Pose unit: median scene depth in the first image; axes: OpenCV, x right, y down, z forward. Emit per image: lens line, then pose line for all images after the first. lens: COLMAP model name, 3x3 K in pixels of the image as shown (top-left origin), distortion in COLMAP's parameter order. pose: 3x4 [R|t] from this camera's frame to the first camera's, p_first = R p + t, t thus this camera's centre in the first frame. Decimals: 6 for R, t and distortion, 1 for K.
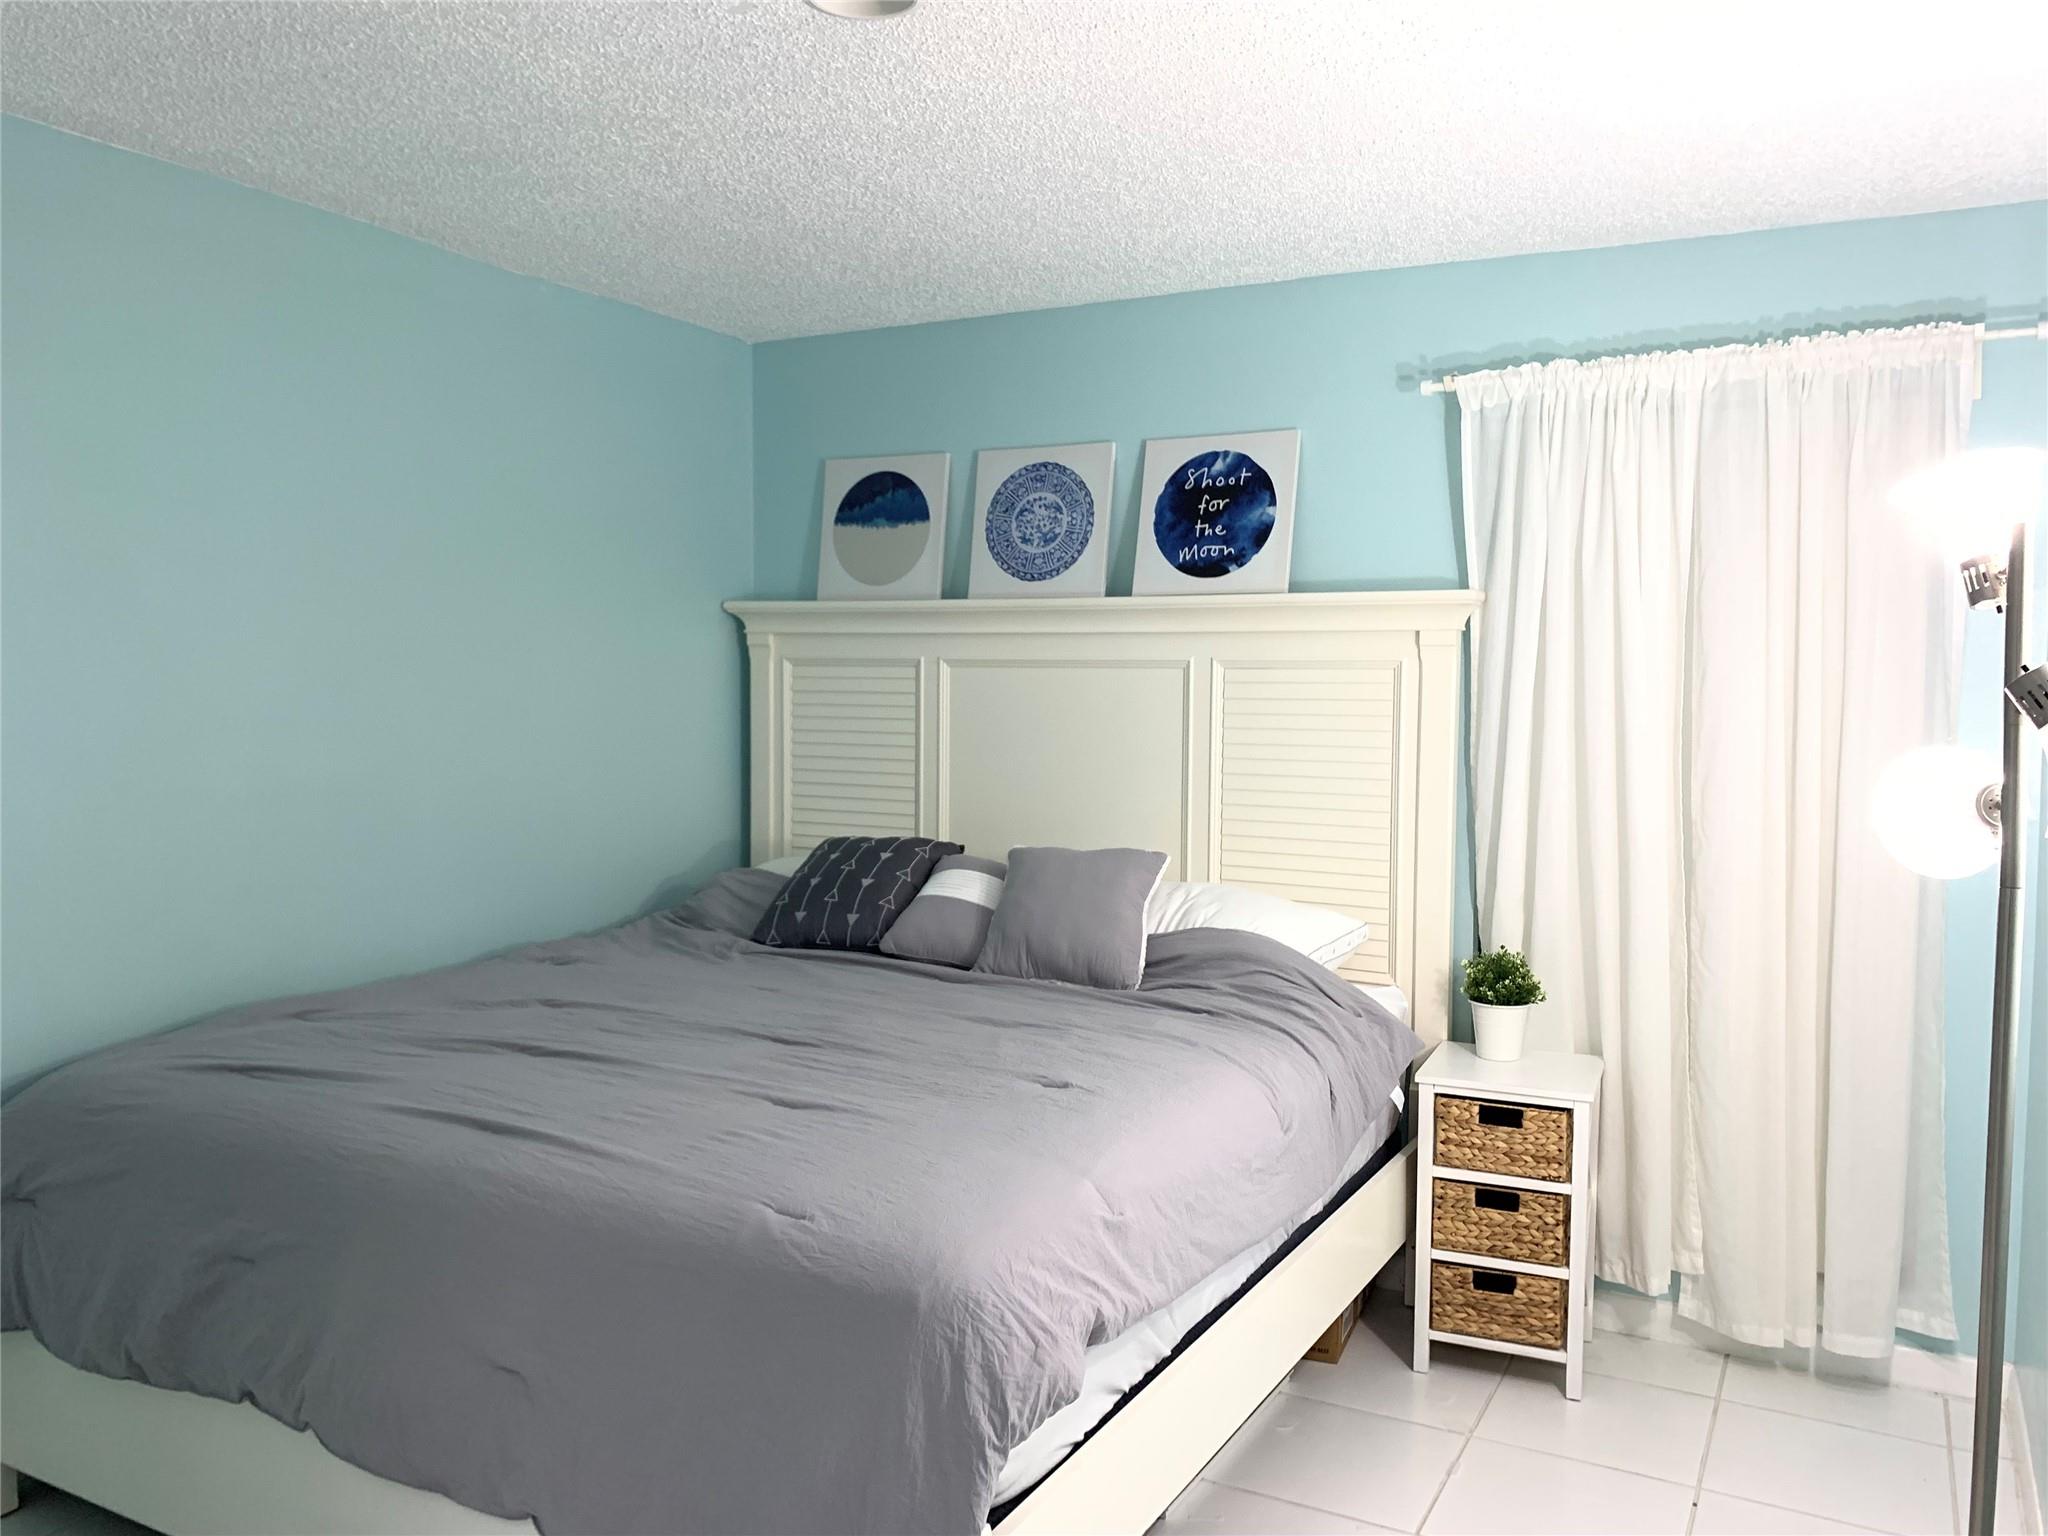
lens RADIAL K [[1552.8, 0, 1043.9], [0, 1552.8, 781.0], [0, 0, 1]] dist [0.010030, -0.017300]
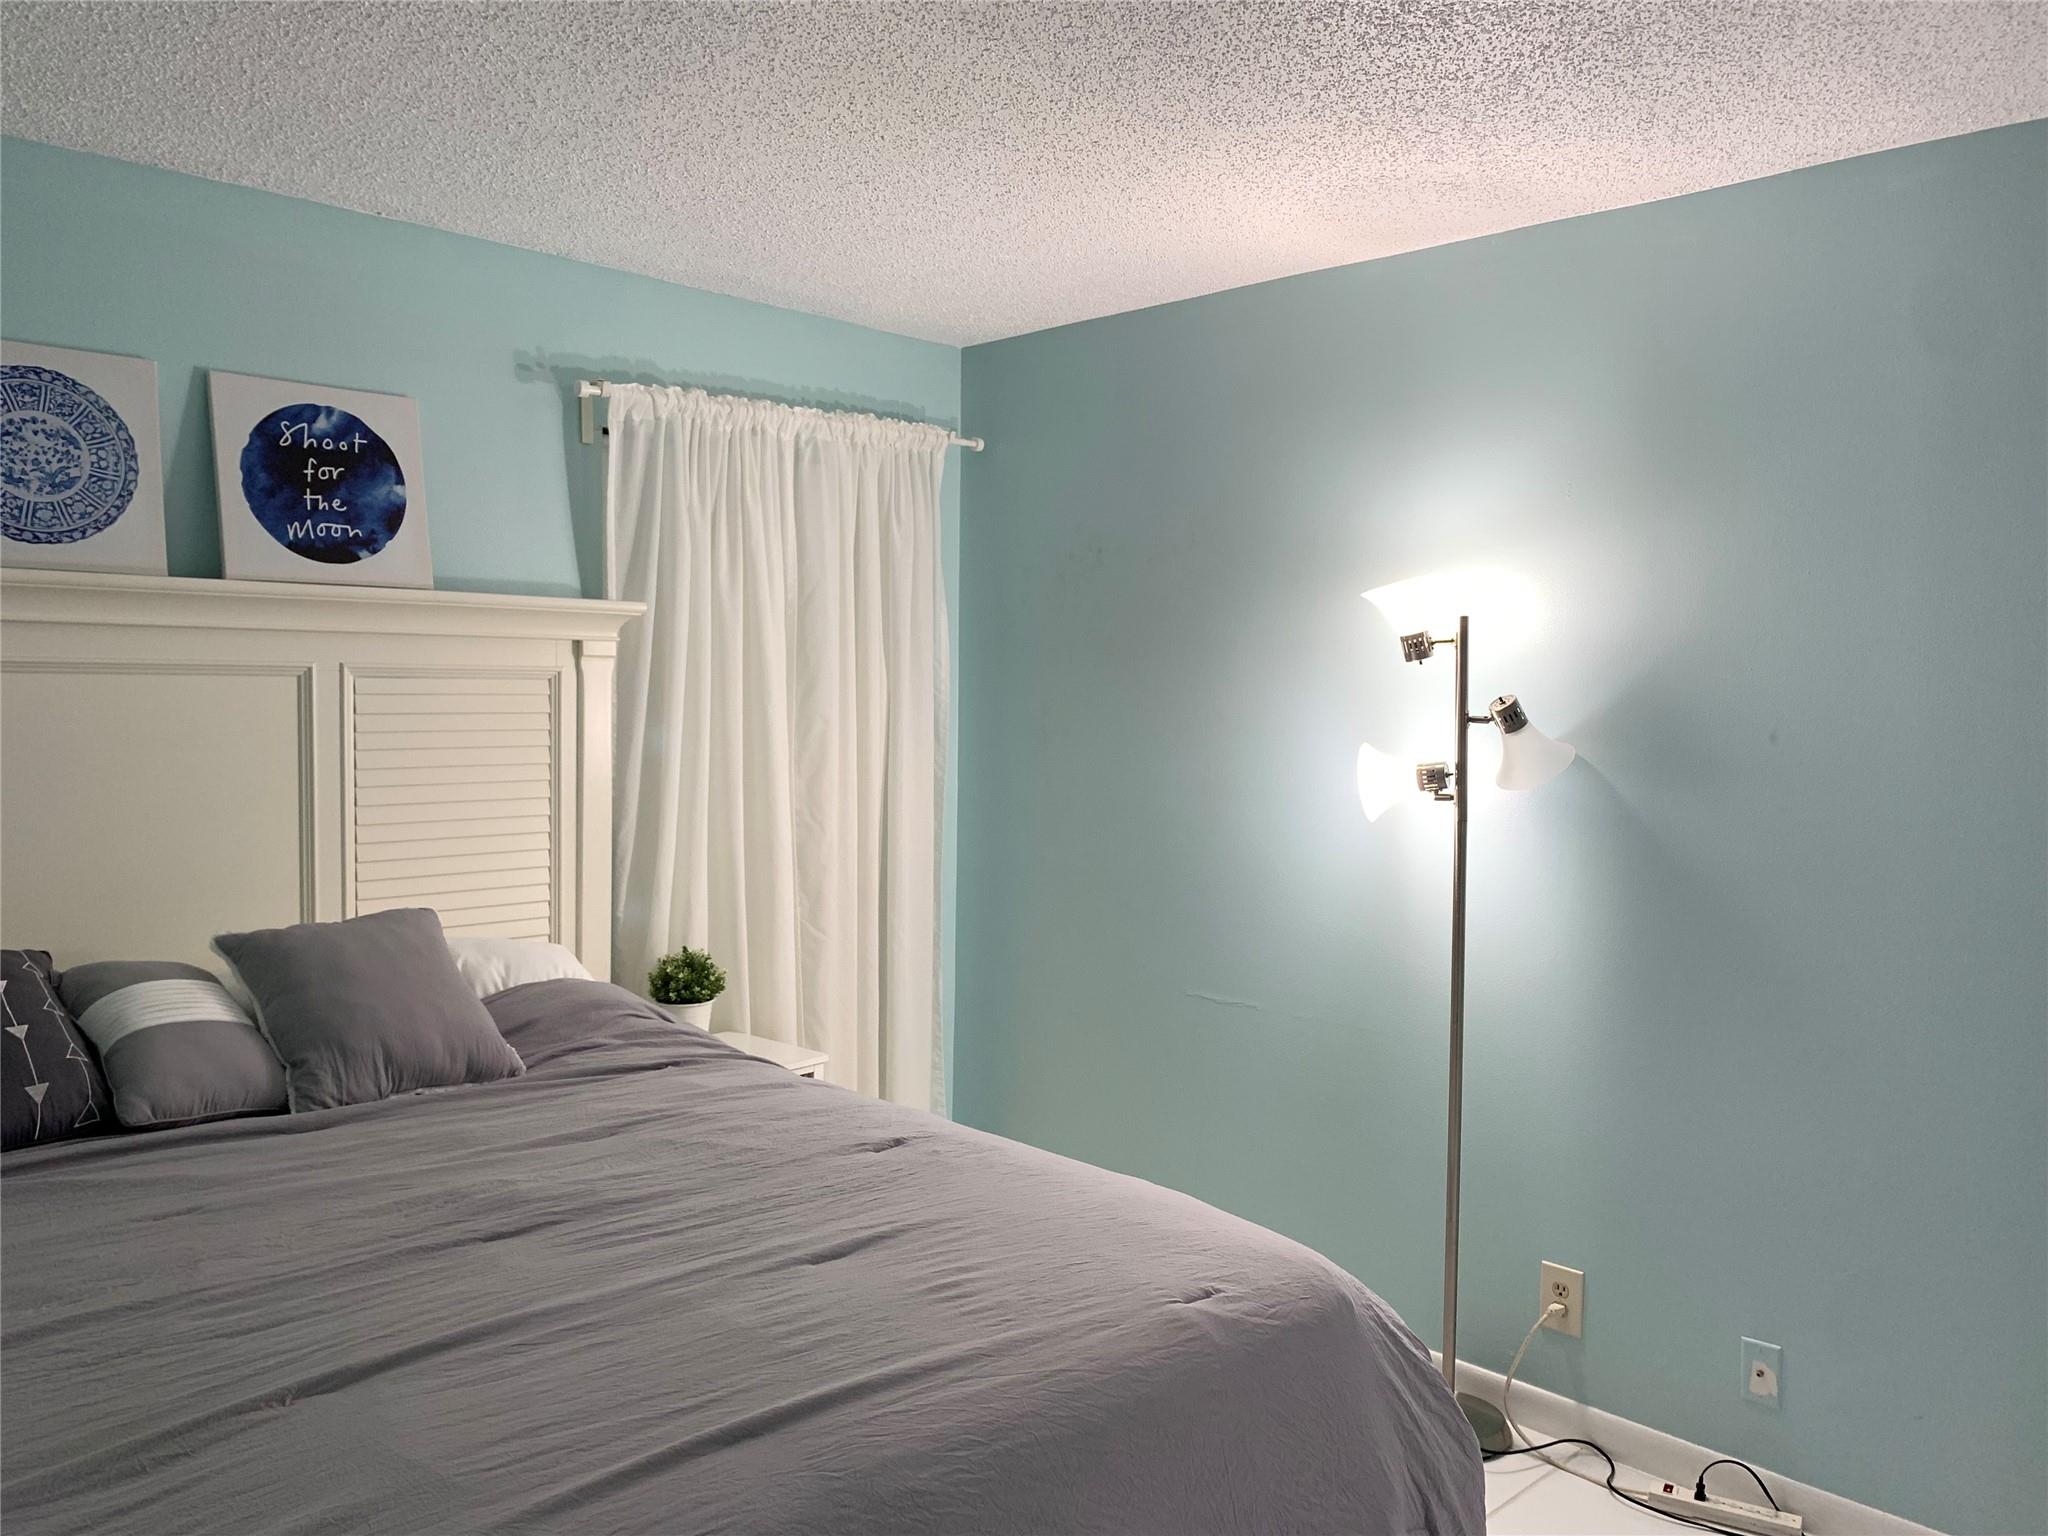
lens RADIAL K [[1552.8, 0, 1041.6], [0, 1552.8, 747.5], [0, 0, 1]] dist [0.010030, -0.017300]
pose [[0.306694, -0.038564, 0.951027, -0.541969], [0.054212, 0.998265, 0.022997, -0.035322], [-0.950263, 0.044504, 0.308252, 0.412035]]
